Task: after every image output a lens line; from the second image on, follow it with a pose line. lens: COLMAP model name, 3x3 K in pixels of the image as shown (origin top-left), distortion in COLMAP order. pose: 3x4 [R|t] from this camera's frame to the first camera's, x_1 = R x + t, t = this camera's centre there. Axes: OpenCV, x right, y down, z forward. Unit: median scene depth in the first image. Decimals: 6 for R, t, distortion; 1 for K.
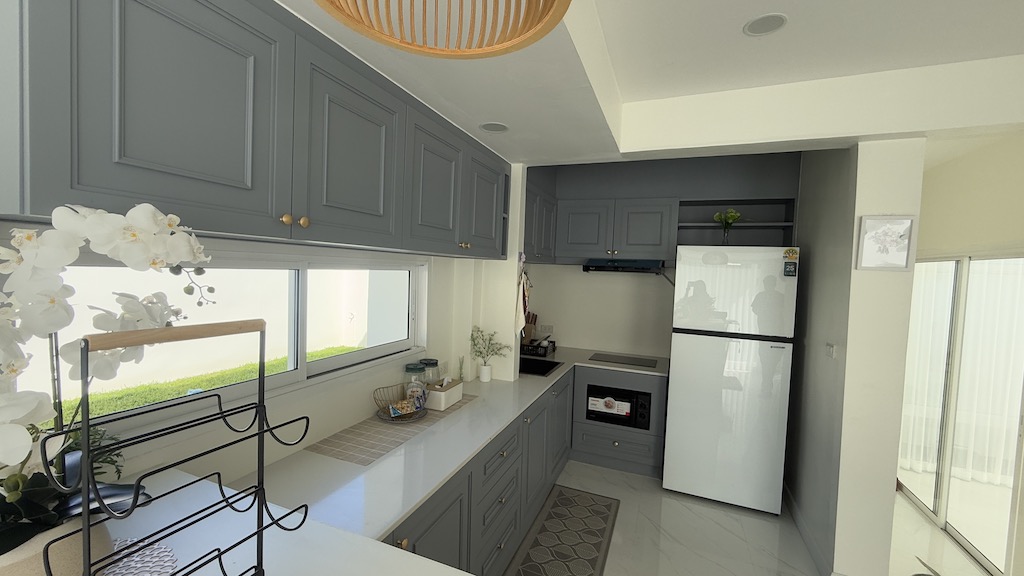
lens RADIAL K [[408.7, 0, 509.9], [0, 408.7, 287.0], [0, 0, 1]] dist [-0.000162, 0.000275]
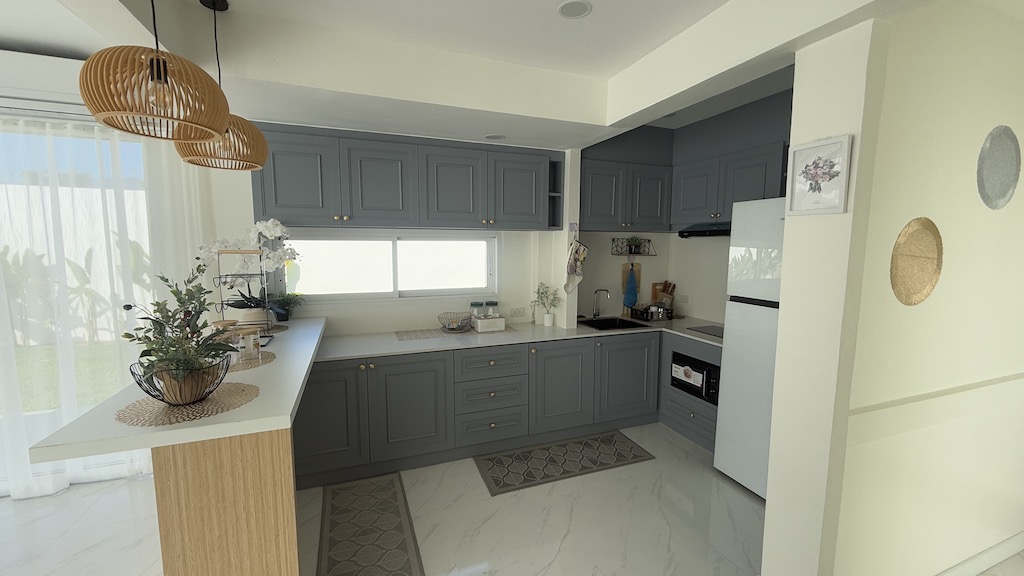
lens RADIAL K [[408.7, 0, 509.9], [0, 408.7, 287.0], [0, 0, 1]] dist [-0.000162, 0.000275]
pose [[0.680066, 0.042460, -0.731920, 0.796062], [-0.010213, 0.998773, 0.048451, 0.046993], [0.733080, -0.025475, 0.679665, 0.041594]]
